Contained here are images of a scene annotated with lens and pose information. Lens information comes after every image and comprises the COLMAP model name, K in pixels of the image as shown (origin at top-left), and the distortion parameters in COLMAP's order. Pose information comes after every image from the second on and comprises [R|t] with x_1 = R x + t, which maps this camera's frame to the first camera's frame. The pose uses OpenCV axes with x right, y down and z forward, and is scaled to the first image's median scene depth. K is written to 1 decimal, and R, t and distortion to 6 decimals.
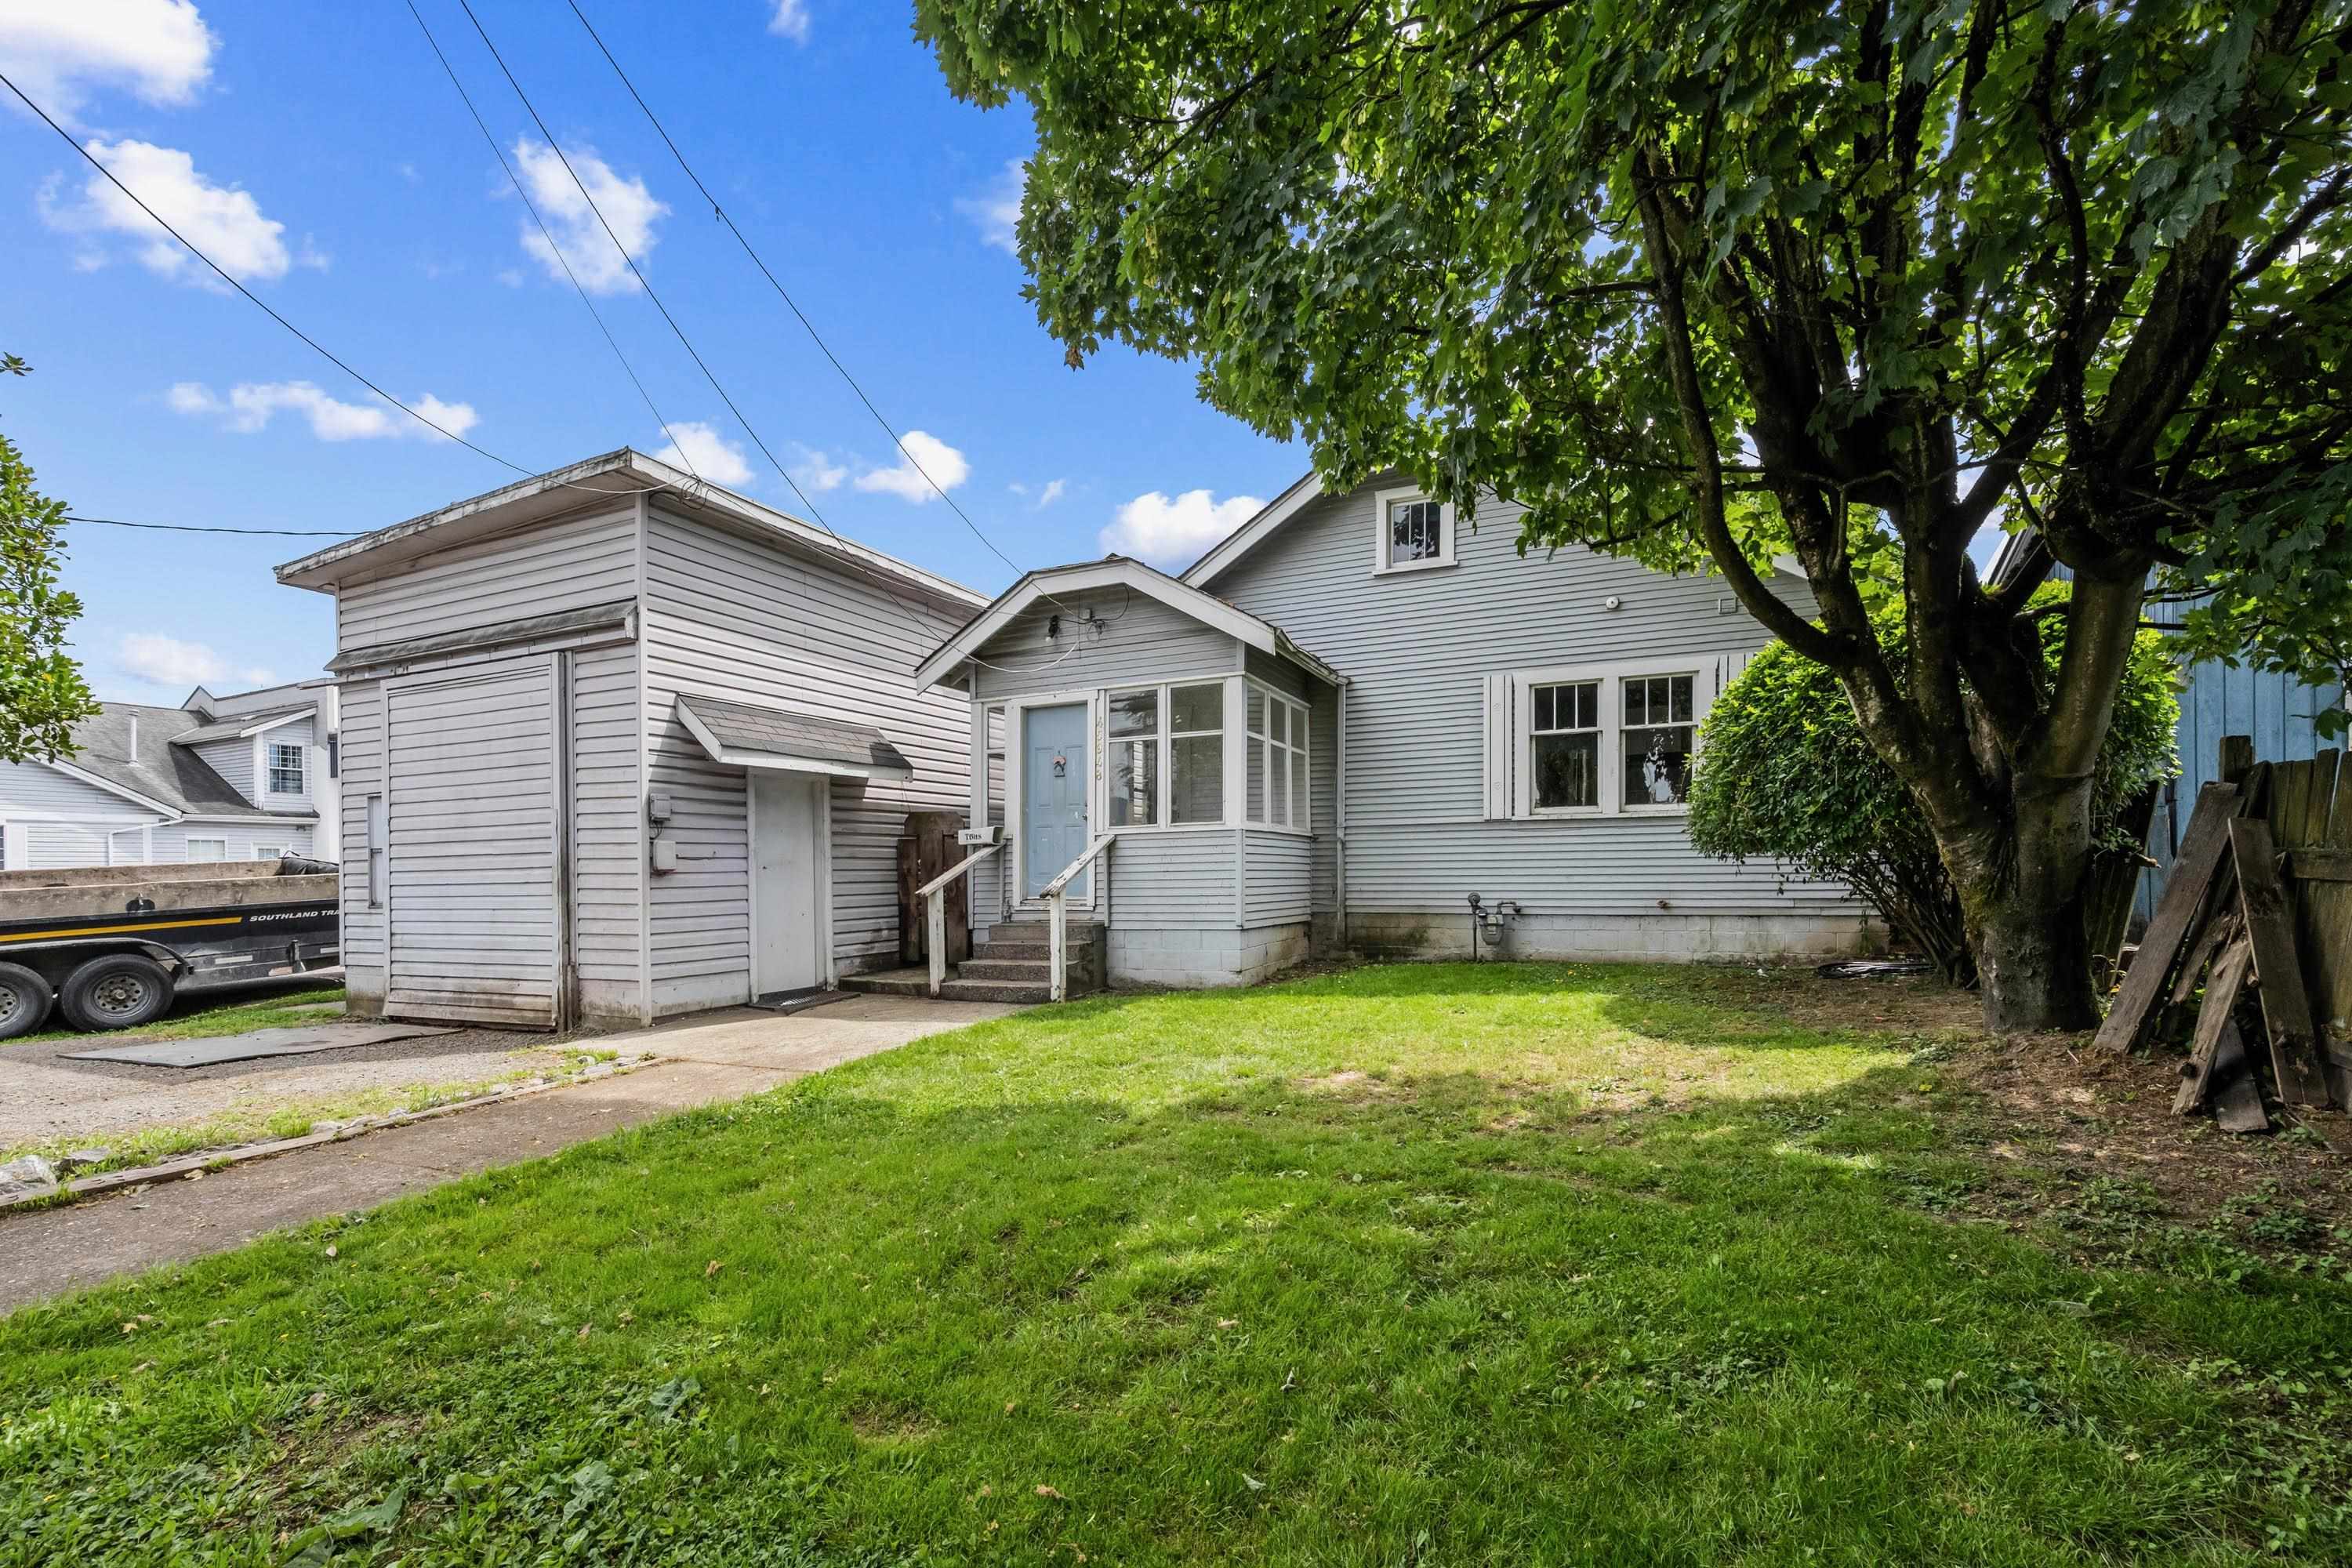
lens RADIAL K [[1025.8, 0, 1172.1], [0, 1025.8, 877.2], [0, 0, 1]] dist [0.001632, -0.000014]
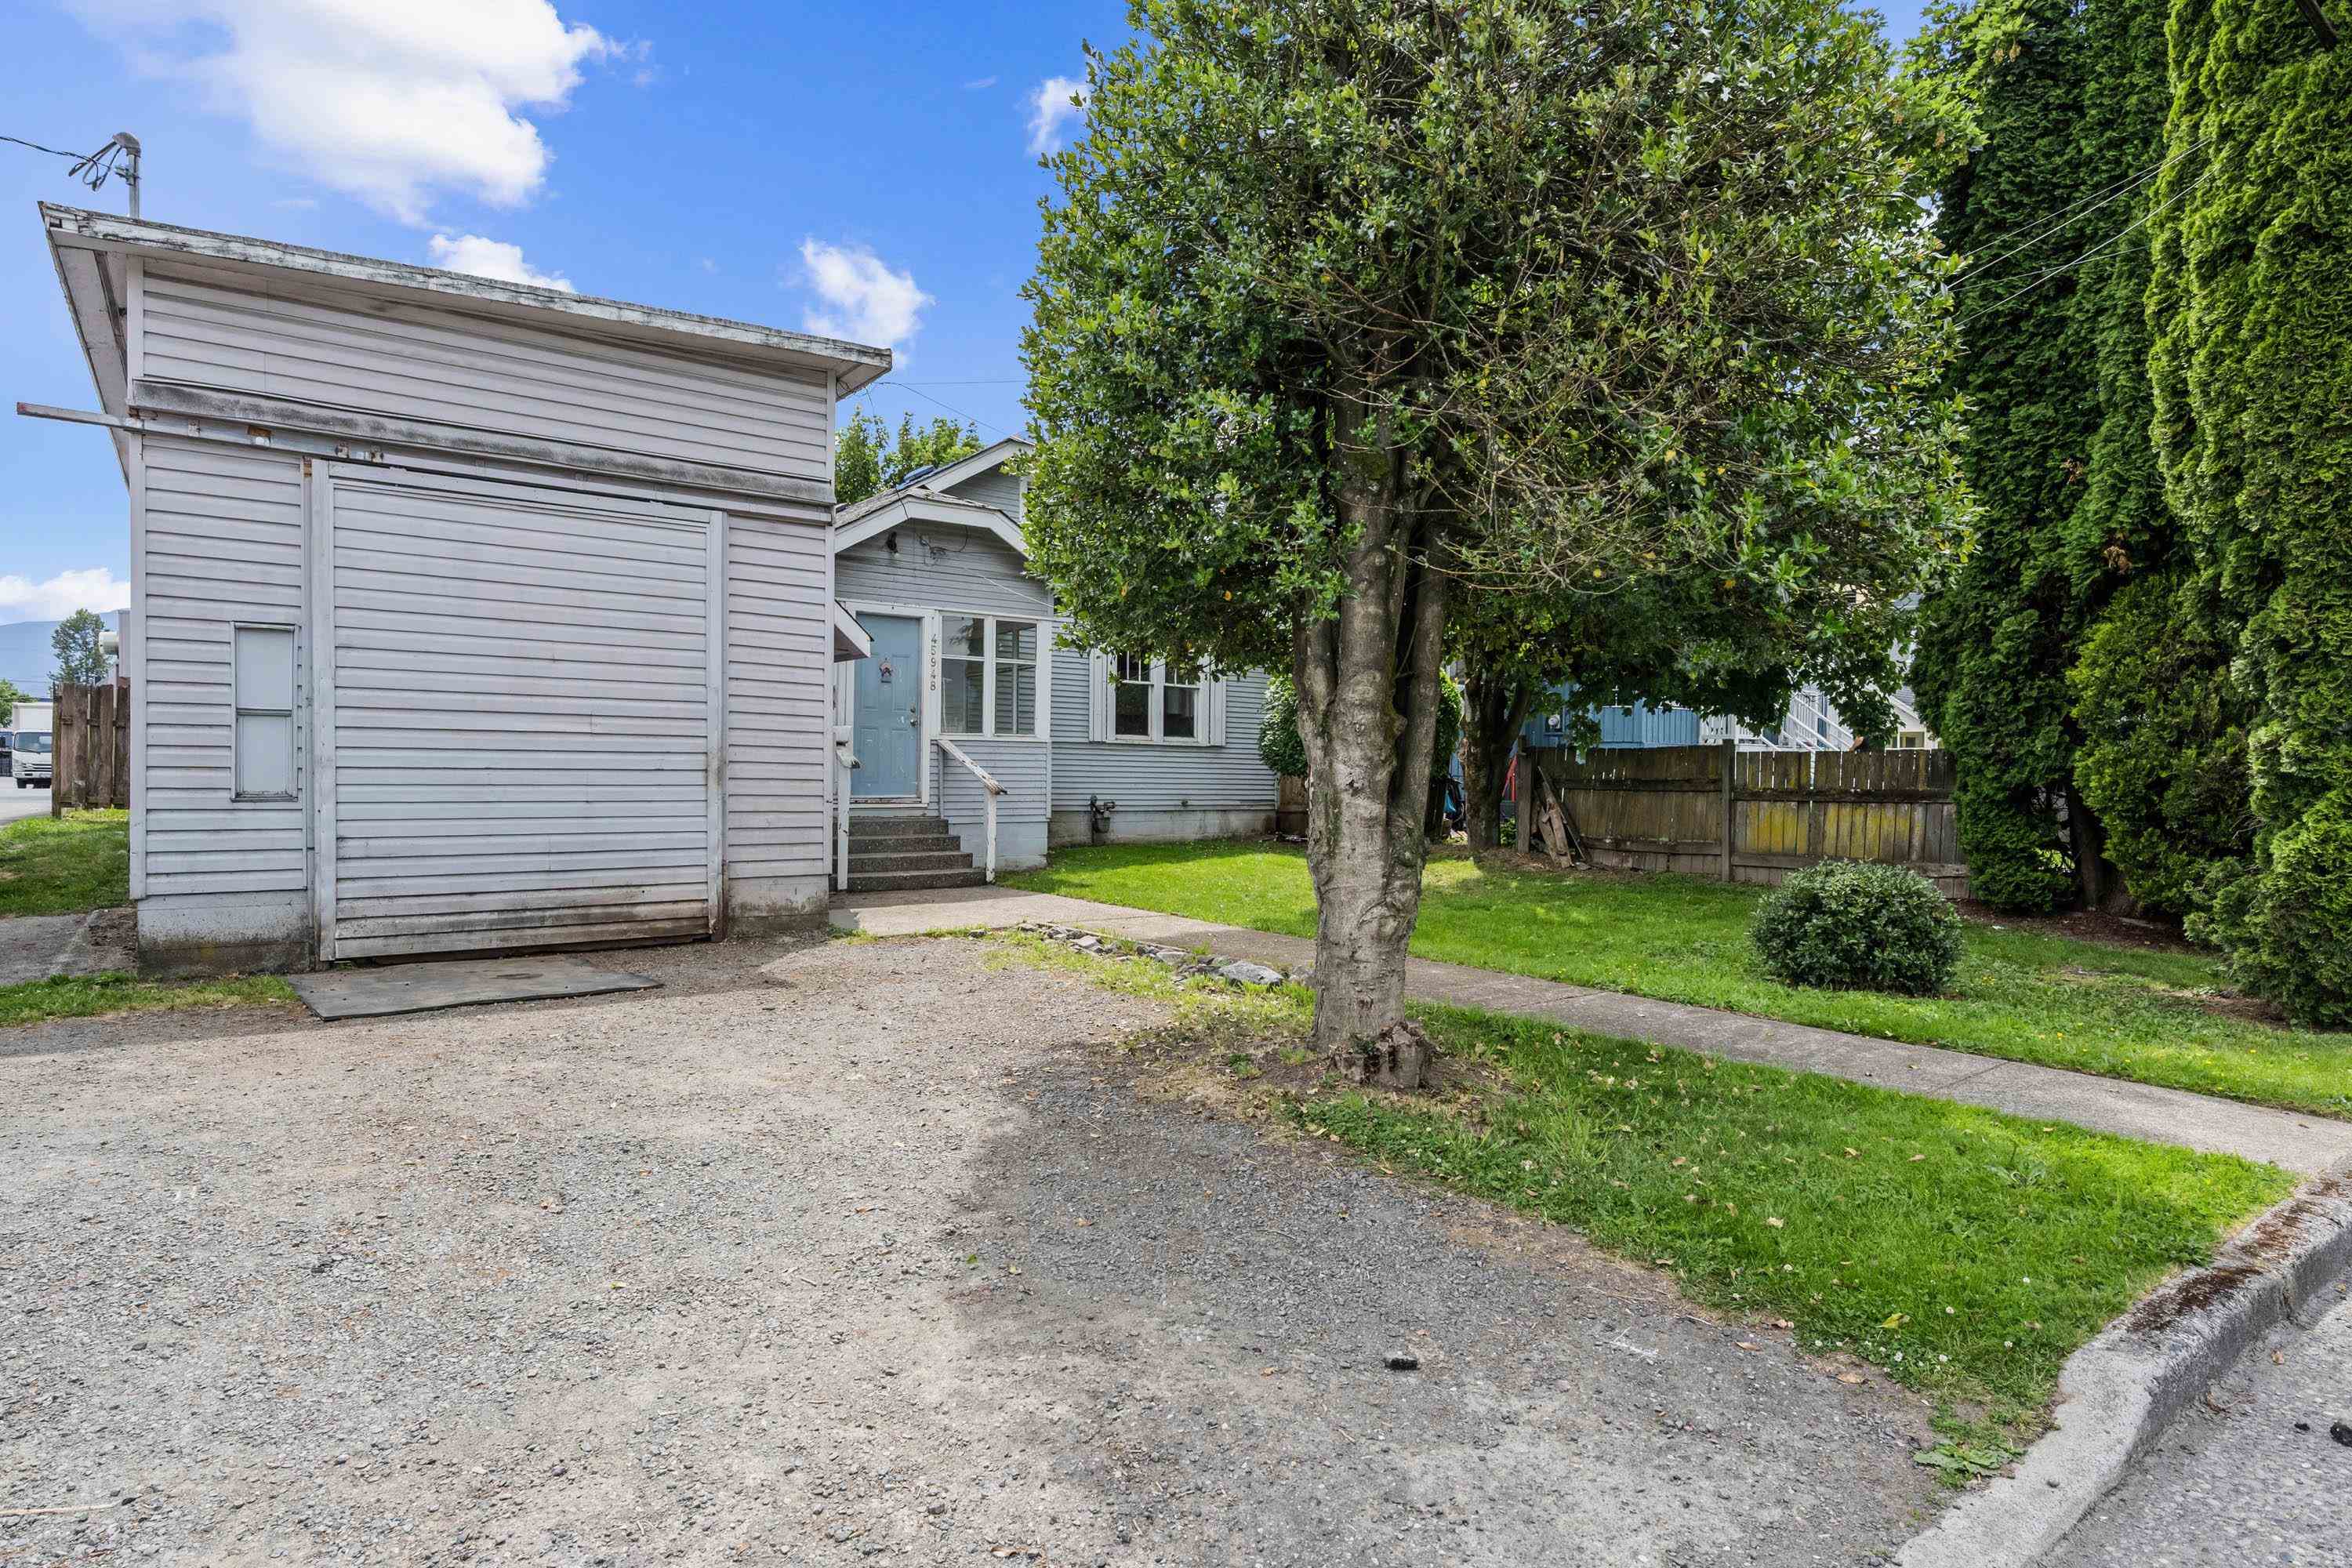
lens RADIAL K [[1278.1, 0, 1176.0], [0, 1278.1, 784.0], [0, 0, 1]] dist [0.000538, -0.000031]
pose [[0.477092, 0.017519, 0.878679, -1.181633], [-0.011309, 0.999841, -0.013795, 0.023569], [-0.878780, -0.003356, 0.477215, 0.106848]]
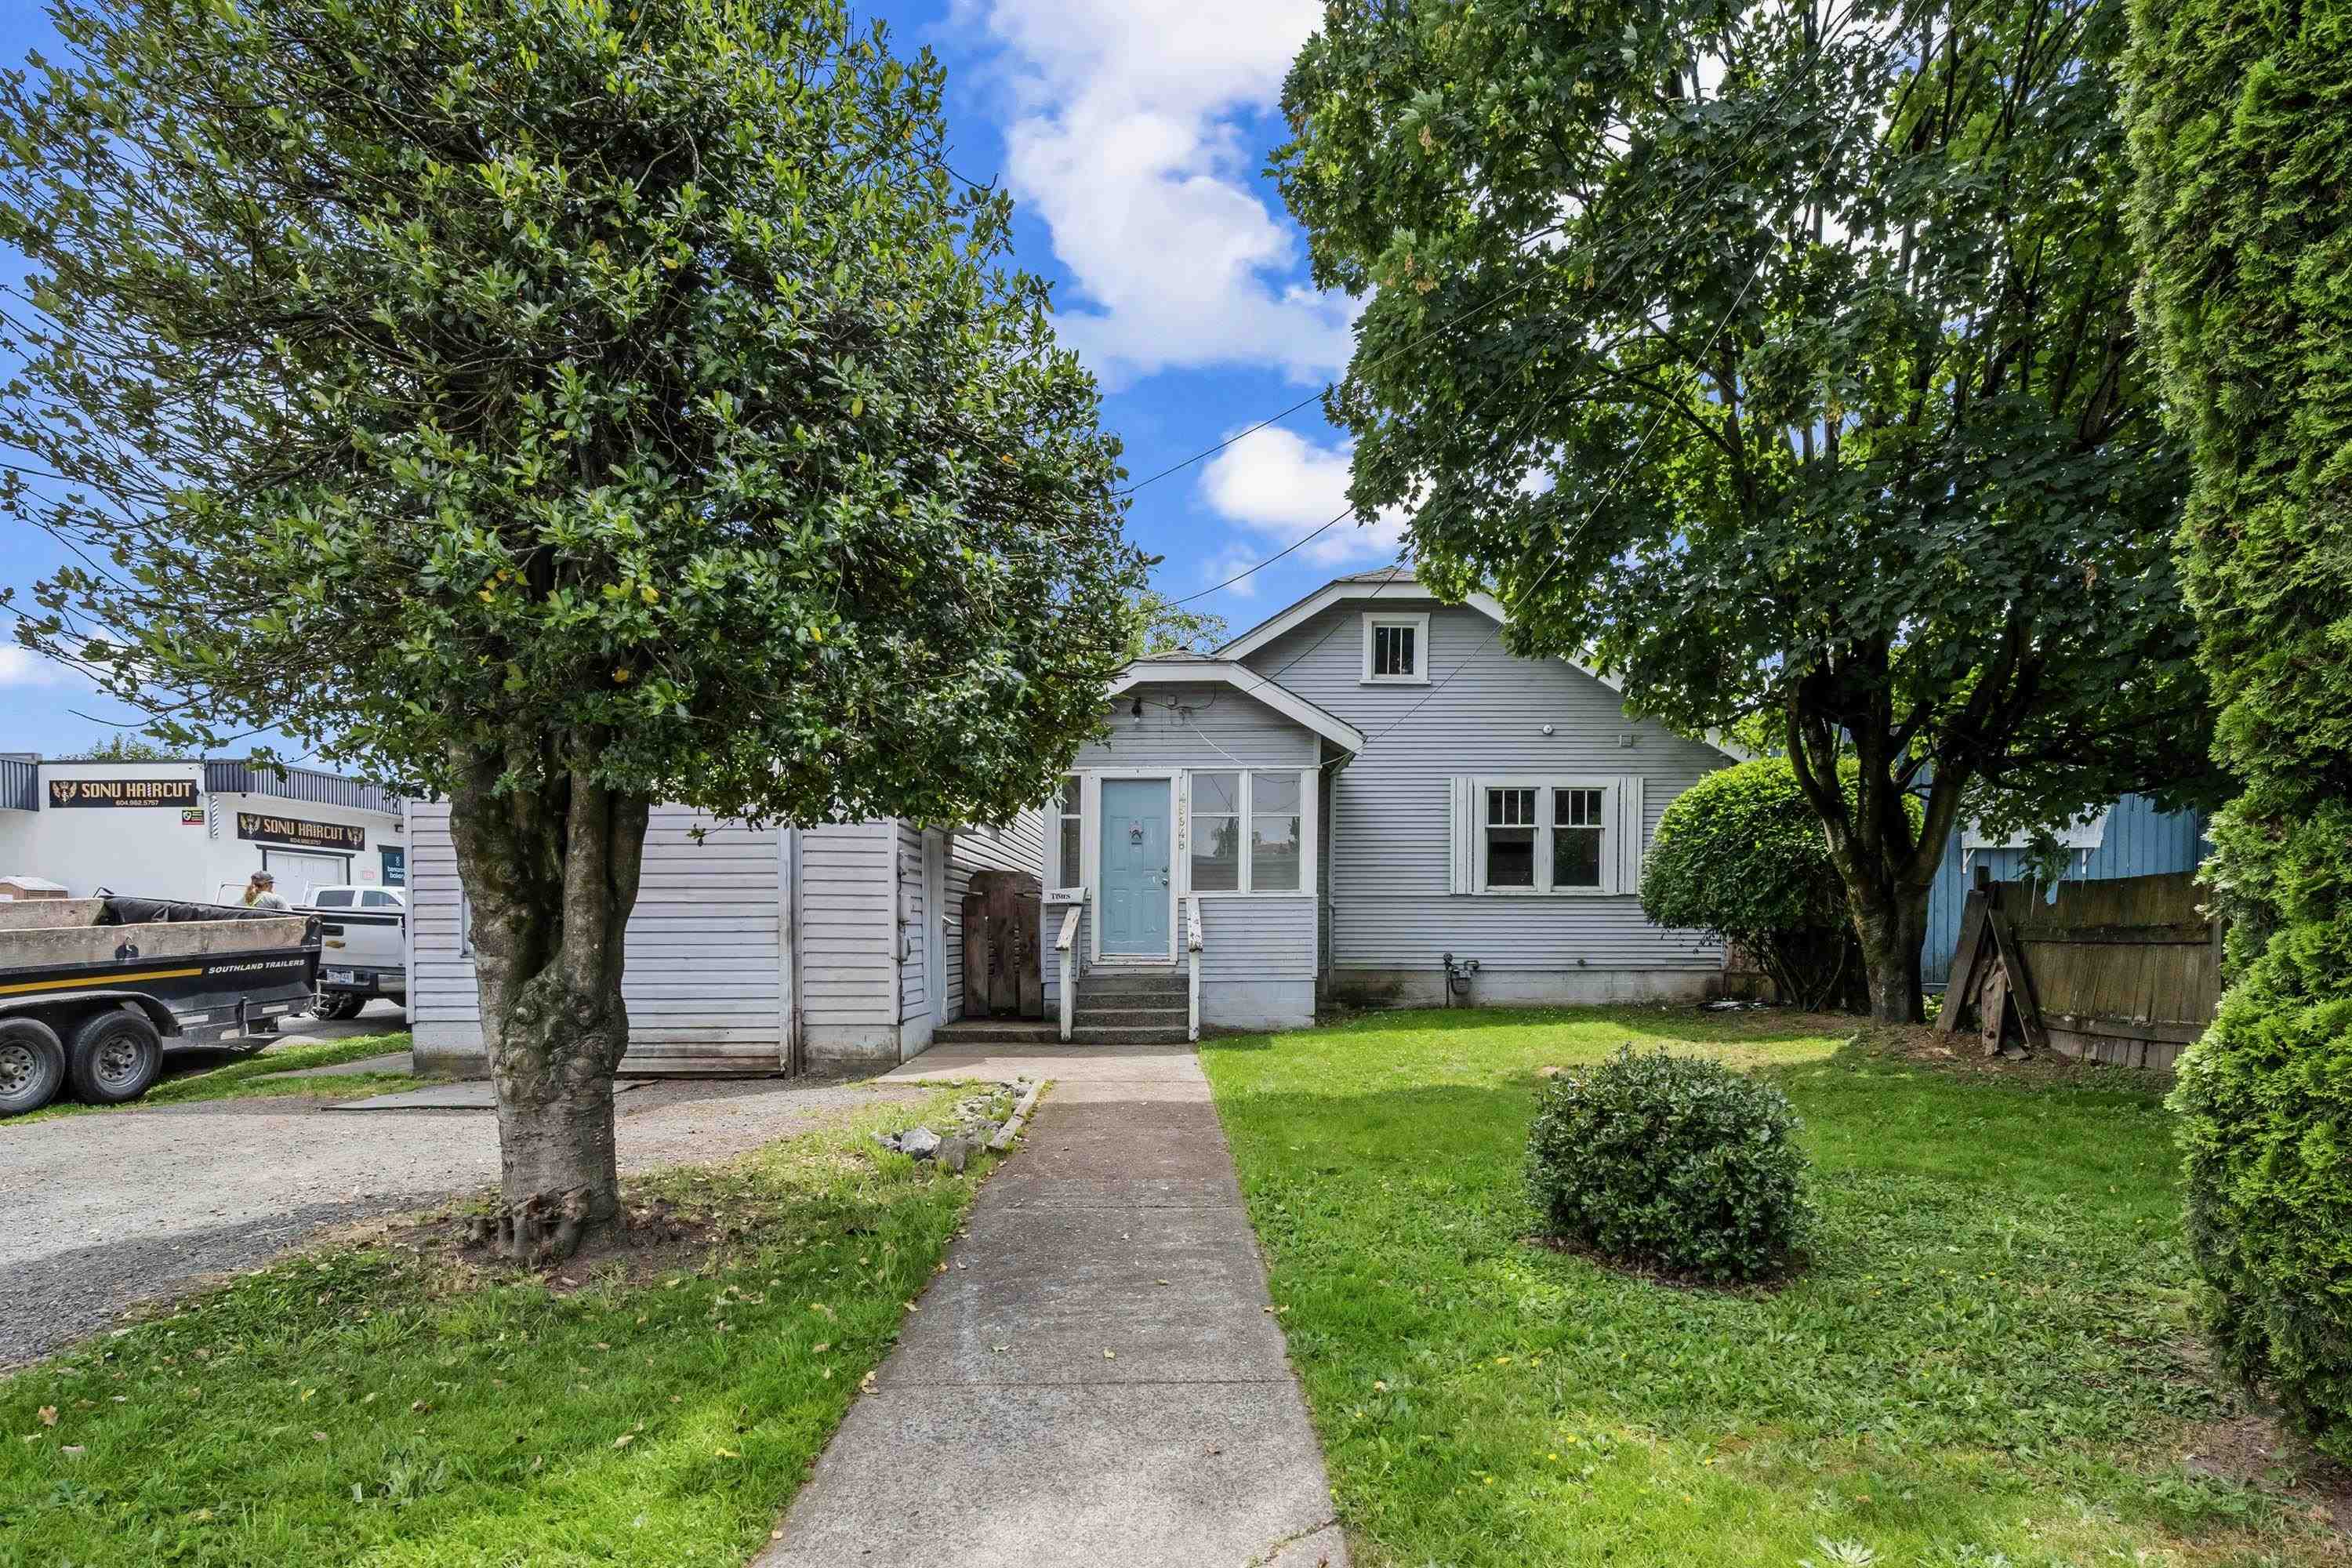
lens RADIAL K [[1267.4, 0, 1181.0], [0, 1267.4, 955.2], [0, 0, 1]] dist [-0.000710, -0.000007]
pose [[0.914070, 0.009037, 0.405455, -0.644476], [-0.010763, 0.999940, 0.001977, 0.019064], [-0.405413, -0.006172, 0.914113, -0.275554]]
